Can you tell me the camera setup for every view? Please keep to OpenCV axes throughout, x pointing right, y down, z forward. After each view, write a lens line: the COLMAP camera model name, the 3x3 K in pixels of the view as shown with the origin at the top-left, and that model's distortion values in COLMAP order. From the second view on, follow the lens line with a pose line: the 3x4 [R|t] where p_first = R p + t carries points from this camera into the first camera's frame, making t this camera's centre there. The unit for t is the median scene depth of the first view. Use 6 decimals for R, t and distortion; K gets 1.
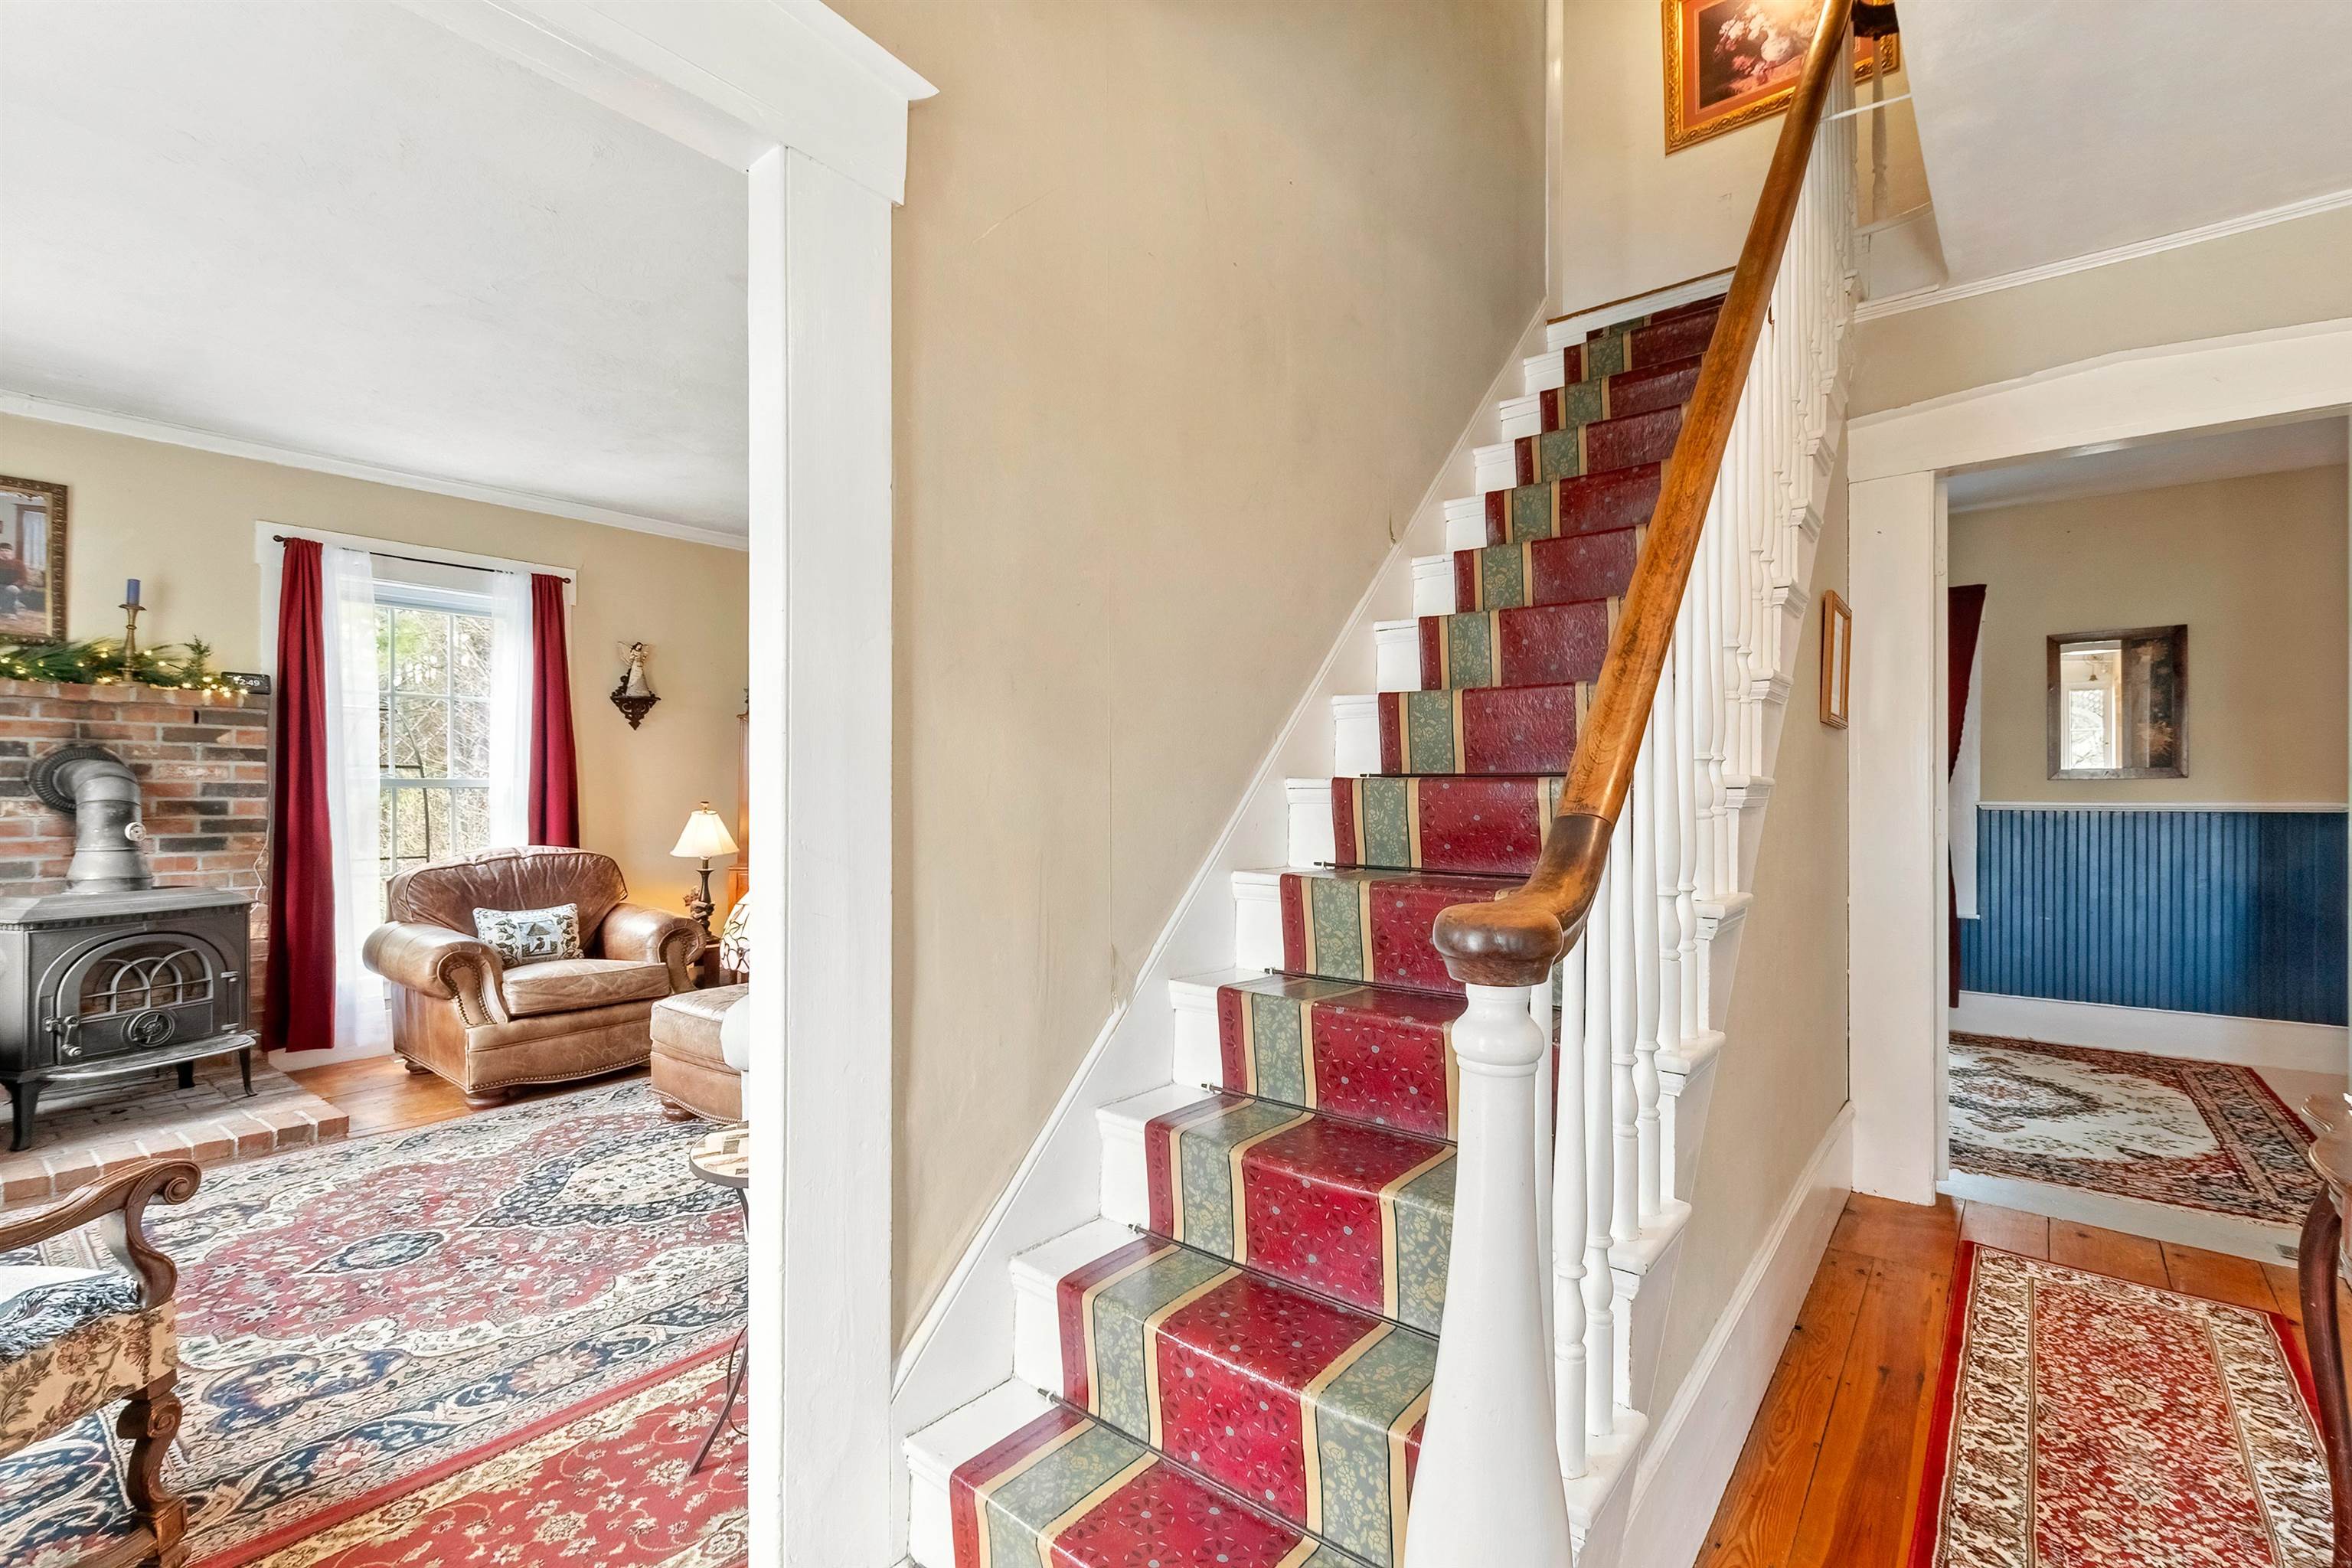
lens RADIAL K [[1023.8, 0, 1177.8], [0, 1023.8, 791.5], [0, 0, 1]] dist [0.007748, -0.003883]
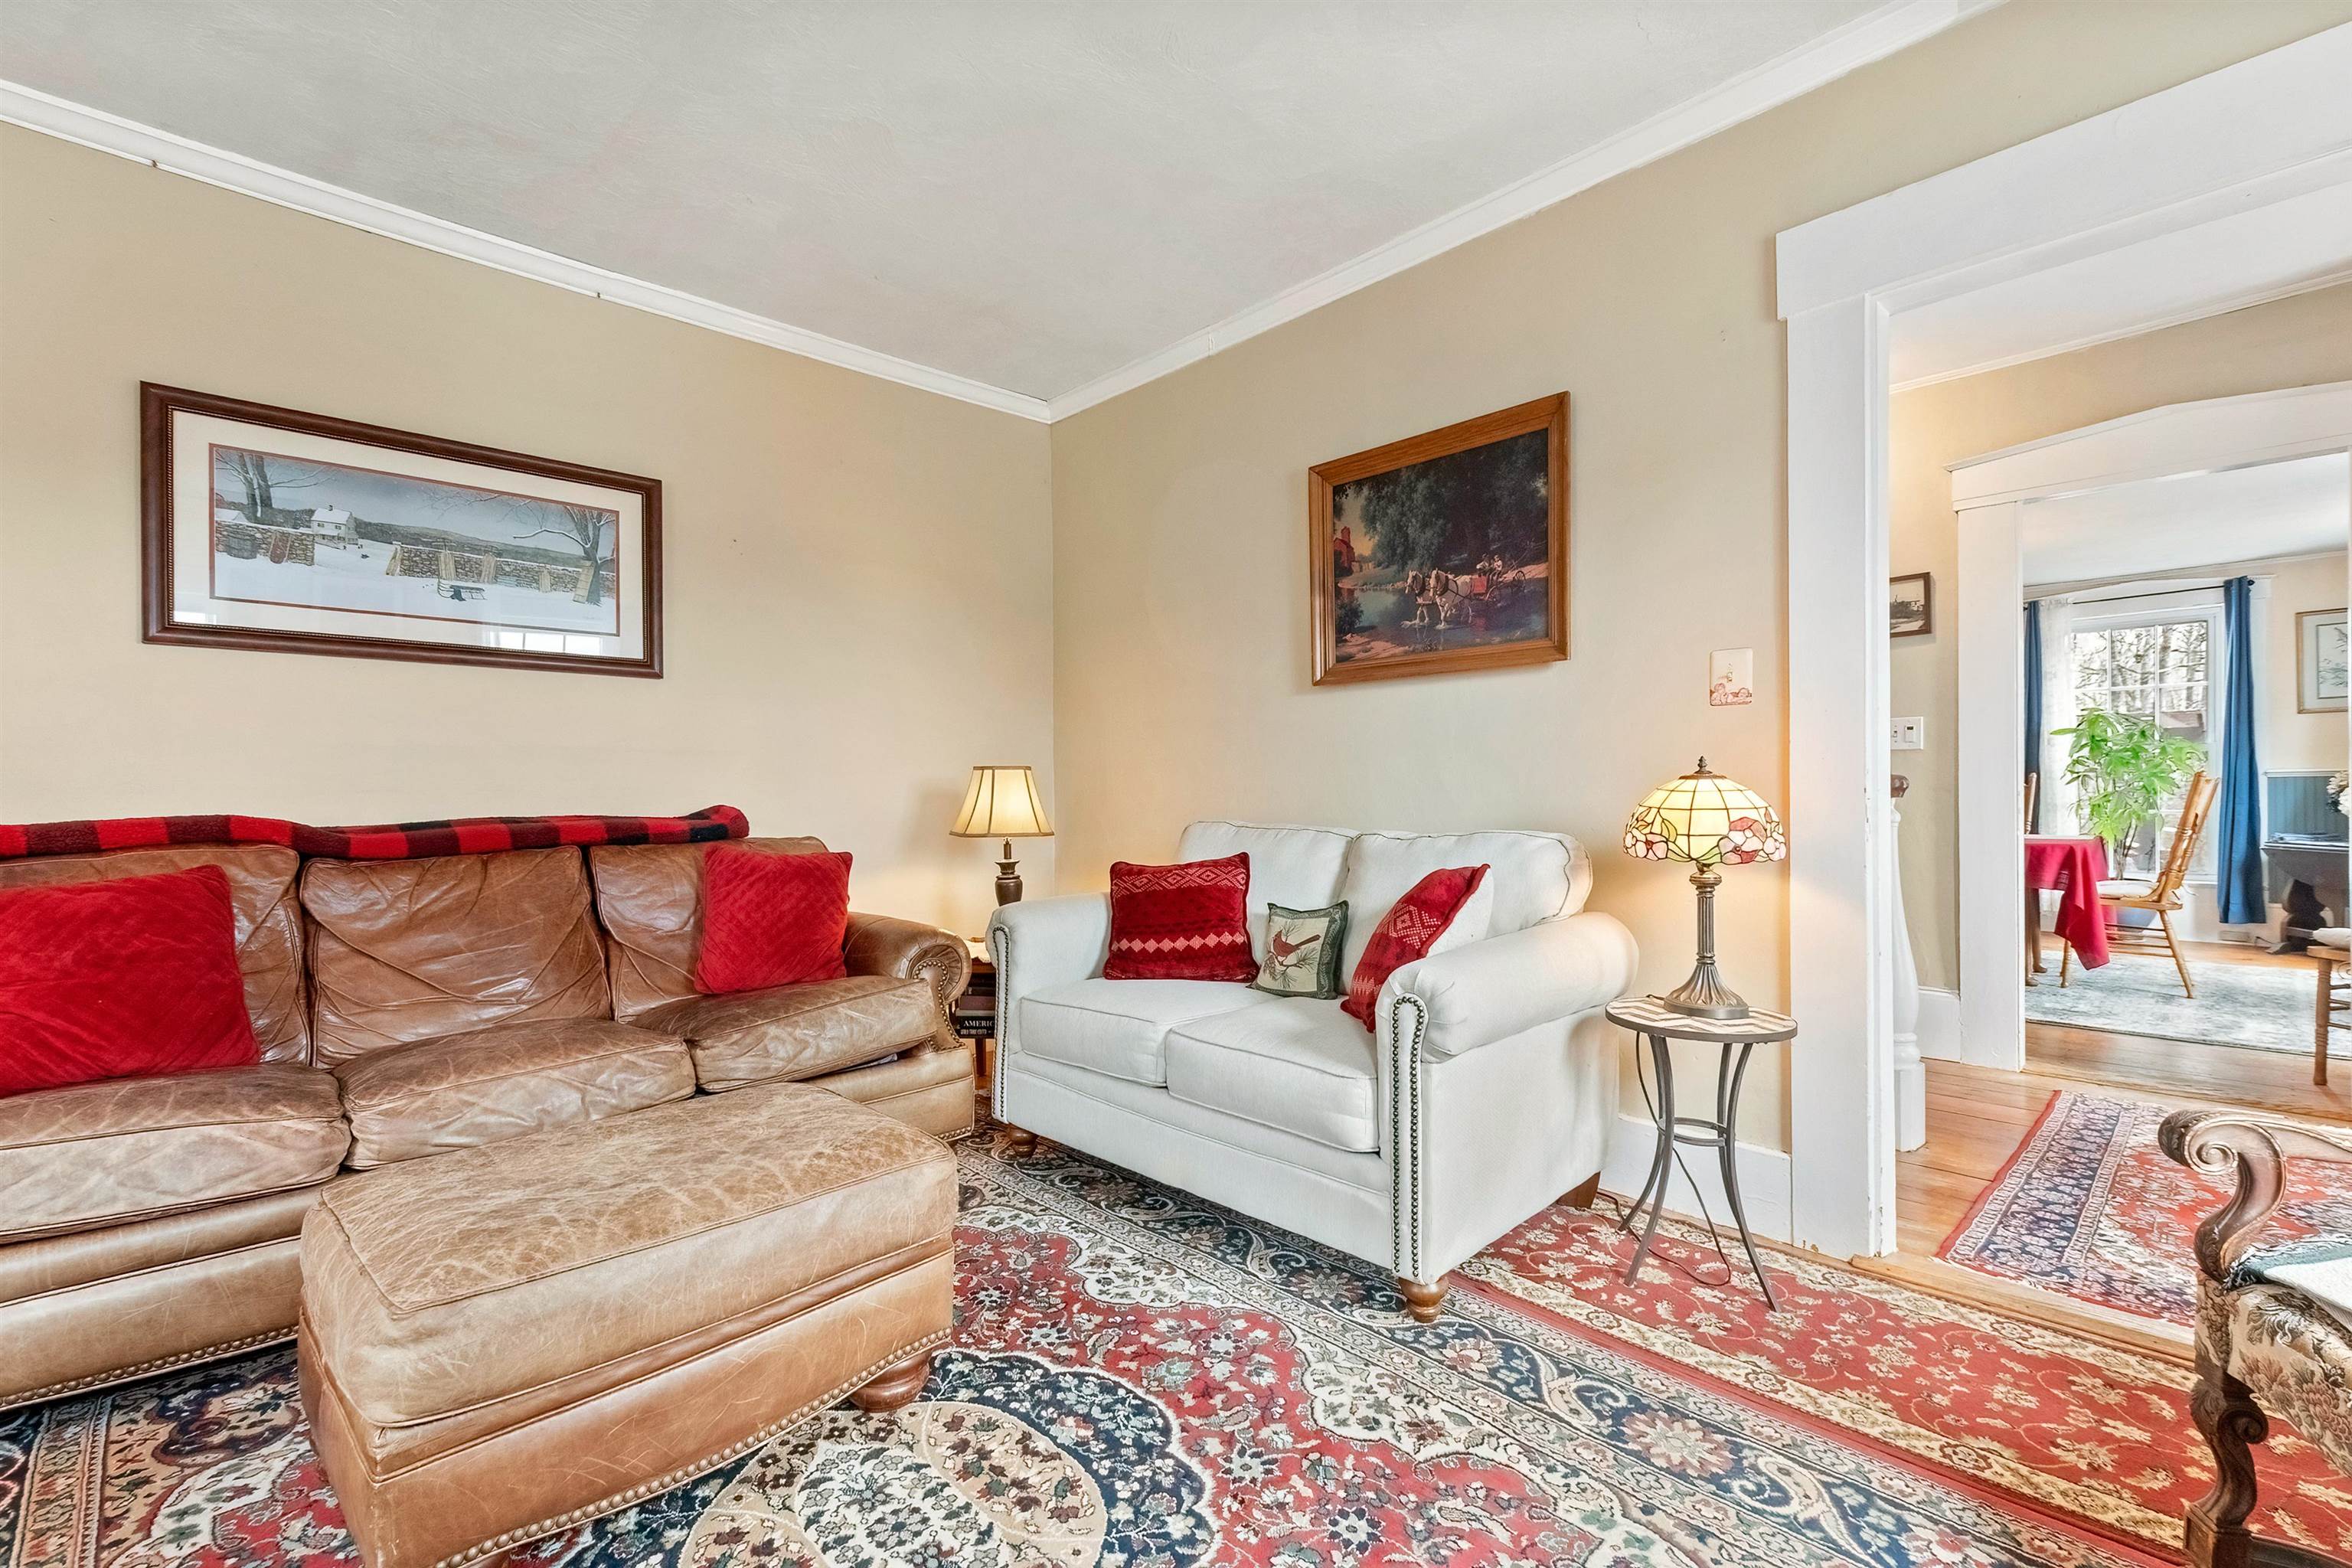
lens RADIAL K [[1023.8, 0, 1184.8], [0, 1023.8, 787.1], [0, 0, 1]] dist [0.007748, -0.003883]
pose [[0.127634, 0.004509, 0.991811, -0.962201], [0.002858, 0.999984, -0.004914, 0.052441], [-0.991817, 0.003462, 0.127619, 0.859509]]
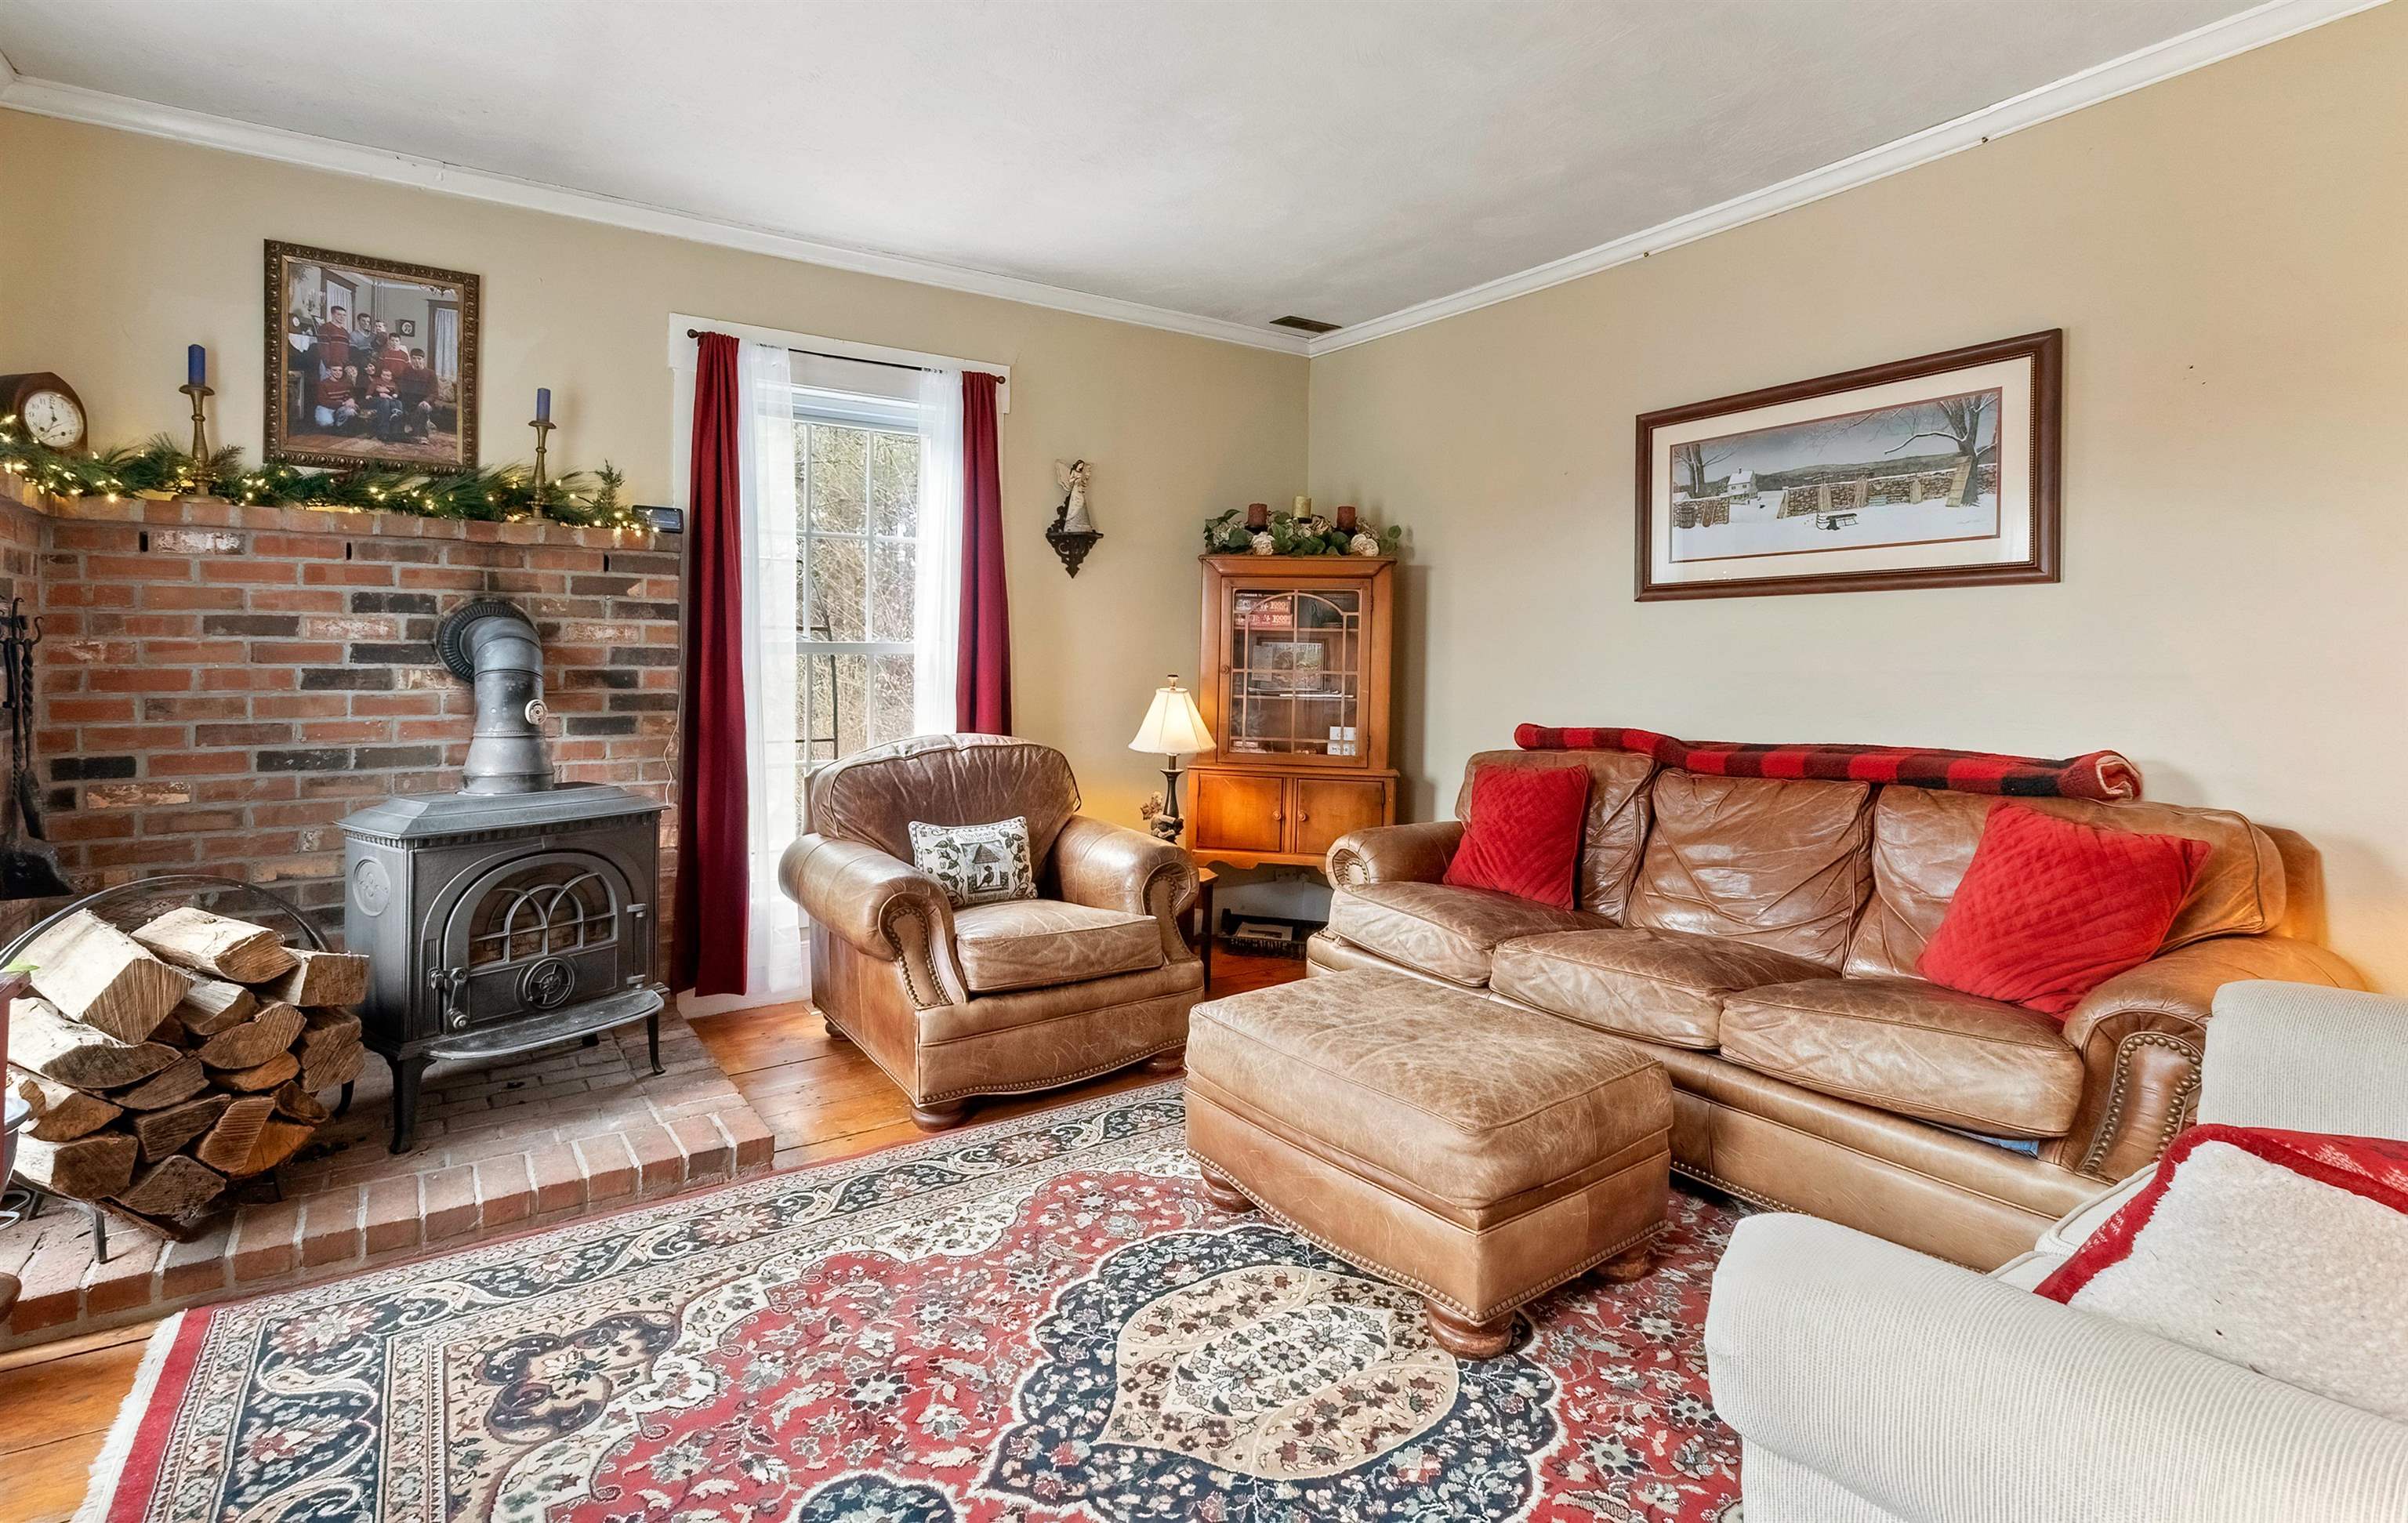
lens RADIAL K [[1106.3, 0, 1123.9], [0, 1106.3, 650.1], [0, 0, 1]] dist [0.009255, 0.000771]
pose [[0.943862, 0.000852, -0.330338, -0.397245], [-0.004526, 0.999936, -0.010353, 0.001171], [0.330308, 0.011267, 0.943806, 0.436255]]
